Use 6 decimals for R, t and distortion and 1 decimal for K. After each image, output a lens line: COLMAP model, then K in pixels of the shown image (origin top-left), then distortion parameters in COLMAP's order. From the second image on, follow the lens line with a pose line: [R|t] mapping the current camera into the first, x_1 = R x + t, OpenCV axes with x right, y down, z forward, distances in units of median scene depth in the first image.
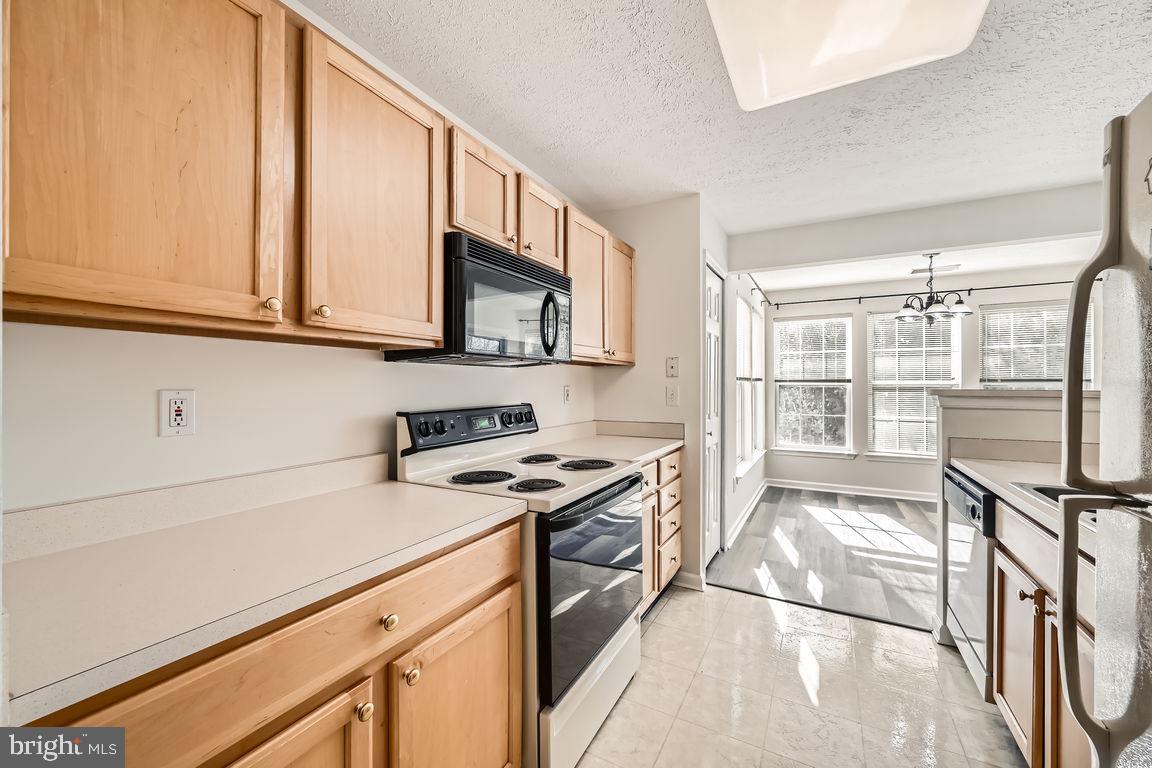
lens RADIAL K [[464.4, 0, 572.7], [0, 464.4, 383.7], [0, 0, 1]] dist [-0.002278, 0.000870]
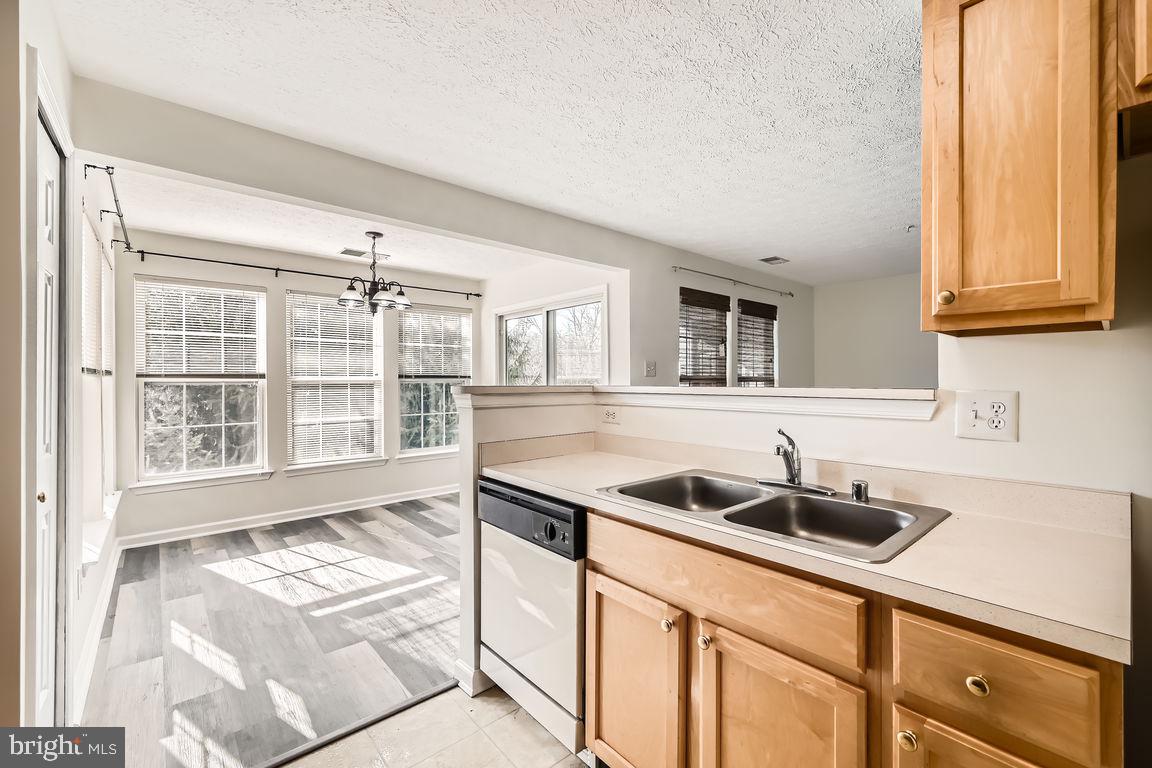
lens RADIAL K [[464.4, 0, 568.6], [0, 464.4, 378.6], [0, 0, 1]] dist [-0.002278, 0.000870]
pose [[0.311216, 0.002796, 0.950335, 0.036526], [0.000978, 0.999994, -0.003262, 0.001004], [-0.950339, 0.001945, 0.311211, 0.339615]]
